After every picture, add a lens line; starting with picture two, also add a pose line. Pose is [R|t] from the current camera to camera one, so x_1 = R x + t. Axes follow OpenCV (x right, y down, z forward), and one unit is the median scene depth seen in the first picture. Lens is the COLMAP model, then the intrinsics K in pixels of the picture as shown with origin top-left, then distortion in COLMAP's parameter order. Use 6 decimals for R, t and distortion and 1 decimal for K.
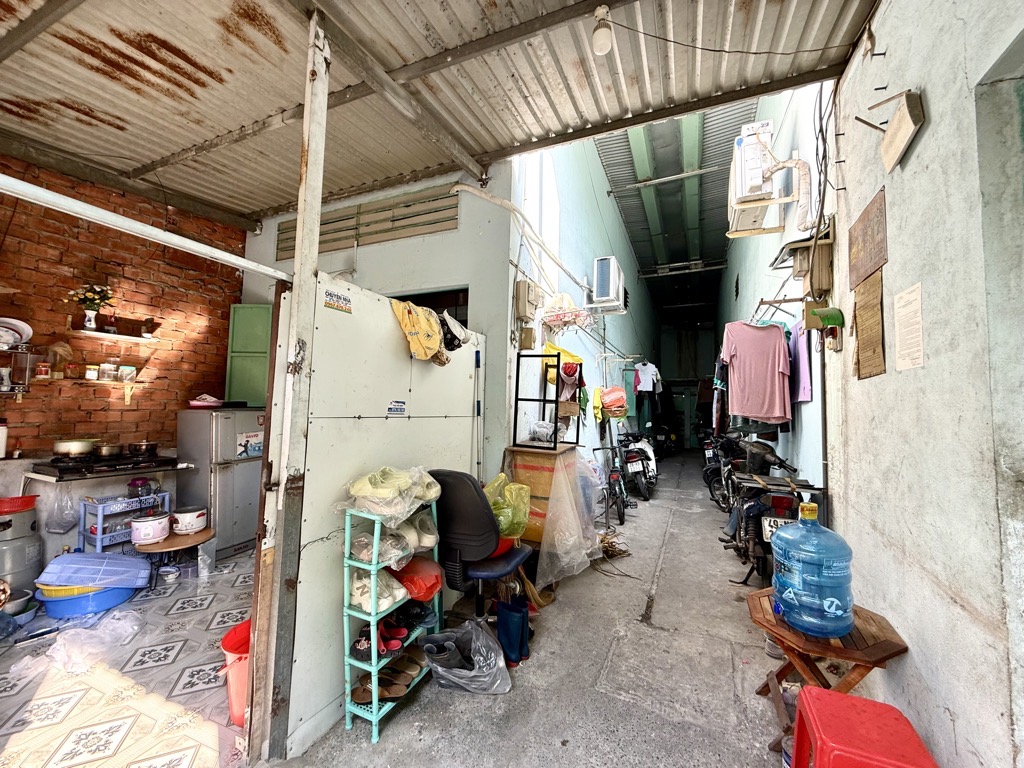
lens RADIAL K [[406.0, 0, 508.0], [0, 406.0, 383.0], [0, 0, 1]] dist [-0.000032, 0.000191]
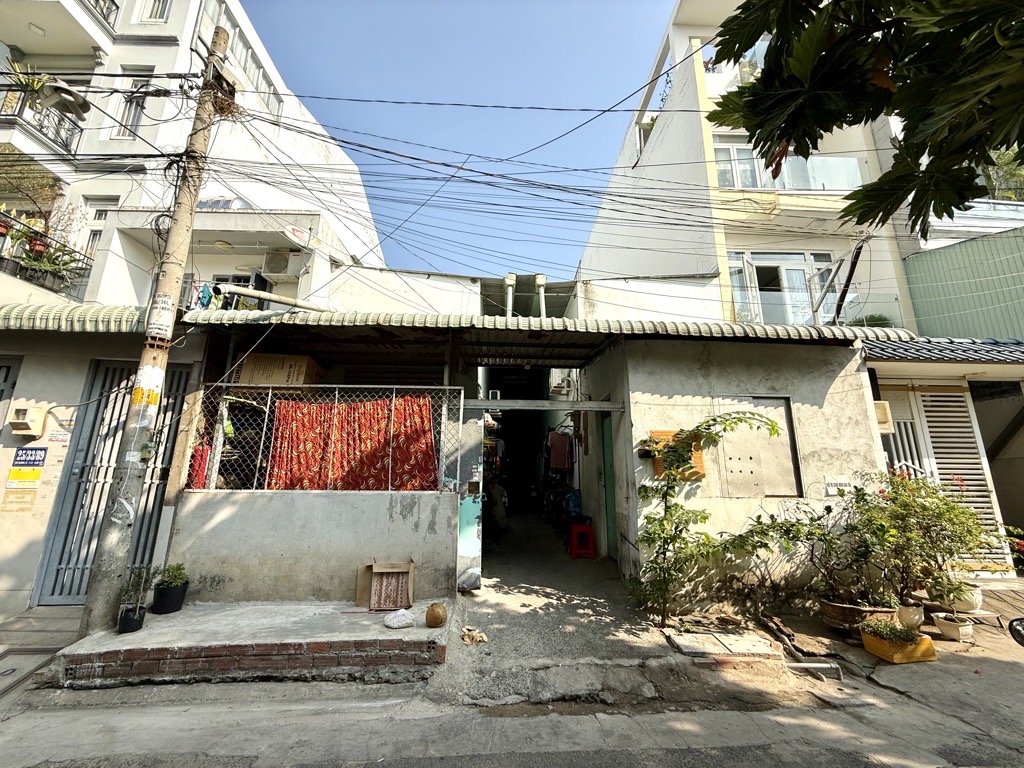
lens RADIAL K [[406.0, 0, 508.0], [0, 406.0, 383.0], [0, 0, 1]] dist [-0.000032, 0.000191]
pose [[0.903039, 0.080740, 0.421902, -1.042746], [-0.014306, 0.987285, -0.158318, -0.048376], [-0.429320, 0.136932, 0.892712, -1.577404]]
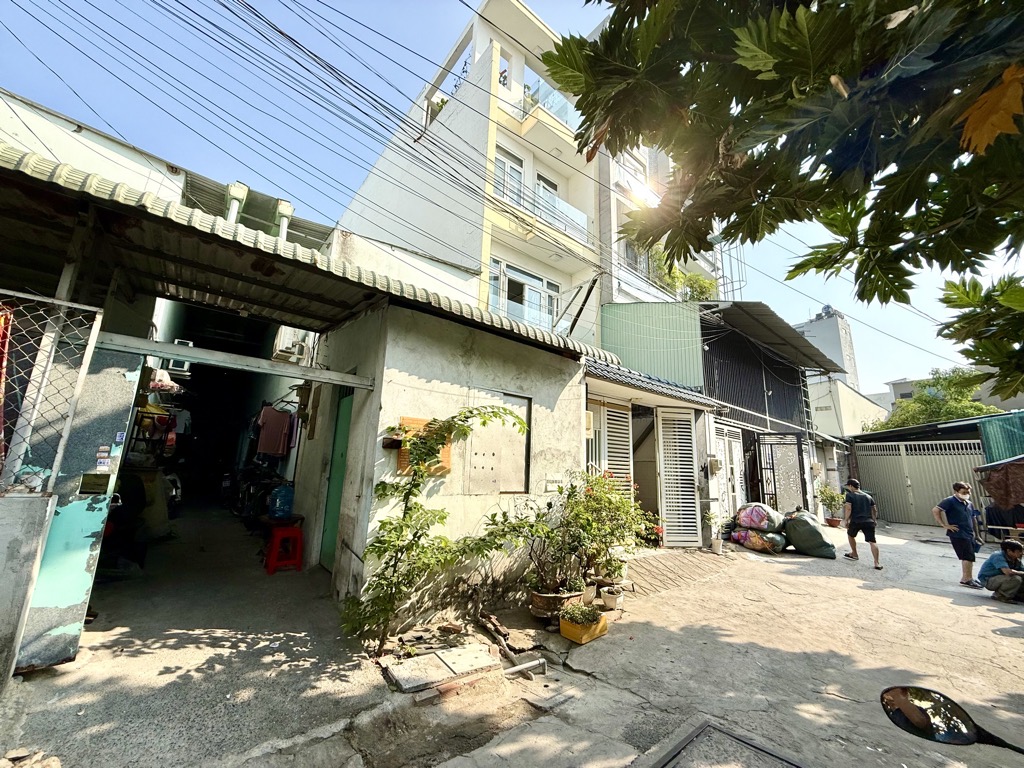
lens RADIAL K [[406.0, 0, 508.0], [0, 406.0, 383.0], [0, 0, 1]] dist [-0.000032, 0.000191]
pose [[0.460318, 0.178102, 0.869705, -0.851351], [-0.081707, 0.984010, -0.158264, -0.050562], [-0.883986, 0.001791, 0.467510, -1.275094]]
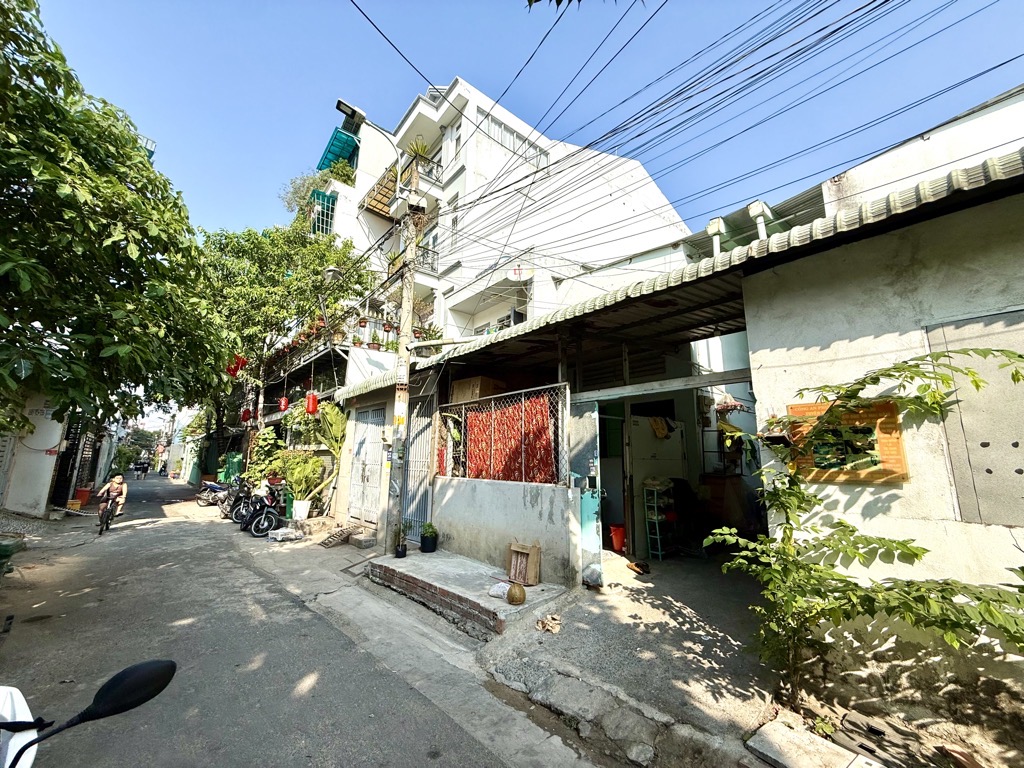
lens RADIAL K [[406.0, 0, 508.0], [0, 406.0, 383.0], [0, 0, 1]] dist [-0.000032, 0.000191]
pose [[0.893966, -0.096913, -0.437531, 0.082534], [0.038243, 0.989273, -0.140986, -0.064212], [0.446501, 0.109304, 0.888082, -1.610512]]
